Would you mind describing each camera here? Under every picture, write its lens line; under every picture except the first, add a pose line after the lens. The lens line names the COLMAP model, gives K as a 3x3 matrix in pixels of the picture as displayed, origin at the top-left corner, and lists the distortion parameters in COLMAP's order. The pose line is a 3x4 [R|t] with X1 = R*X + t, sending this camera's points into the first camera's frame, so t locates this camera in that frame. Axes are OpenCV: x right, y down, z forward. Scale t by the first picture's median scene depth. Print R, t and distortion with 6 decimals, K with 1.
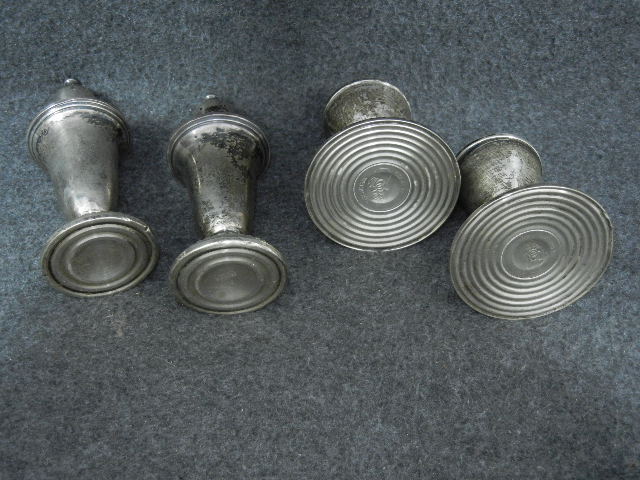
lens RADIAL K [[983.9, 0, 325.5], [0, 983.9, 242.7], [0, 0, 1]] dist [0.024617, 0.000000]
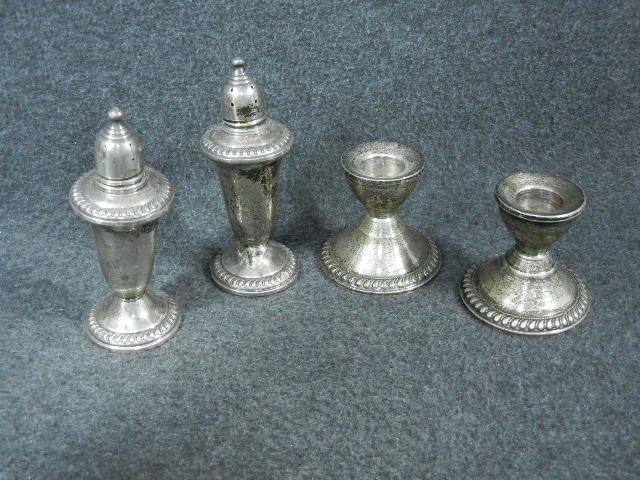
lens RADIAL K [[983.9, 0, 315.2], [0, 983.9, 239.2], [0, 0, 1]] dist [0.024617, 0.000000]
pose [[0.996615, -0.066964, 0.047699, -0.151177], [0.075967, 0.971896, -0.222817, 0.219455], [-0.031437, 0.225686, 0.973693, -0.175279]]
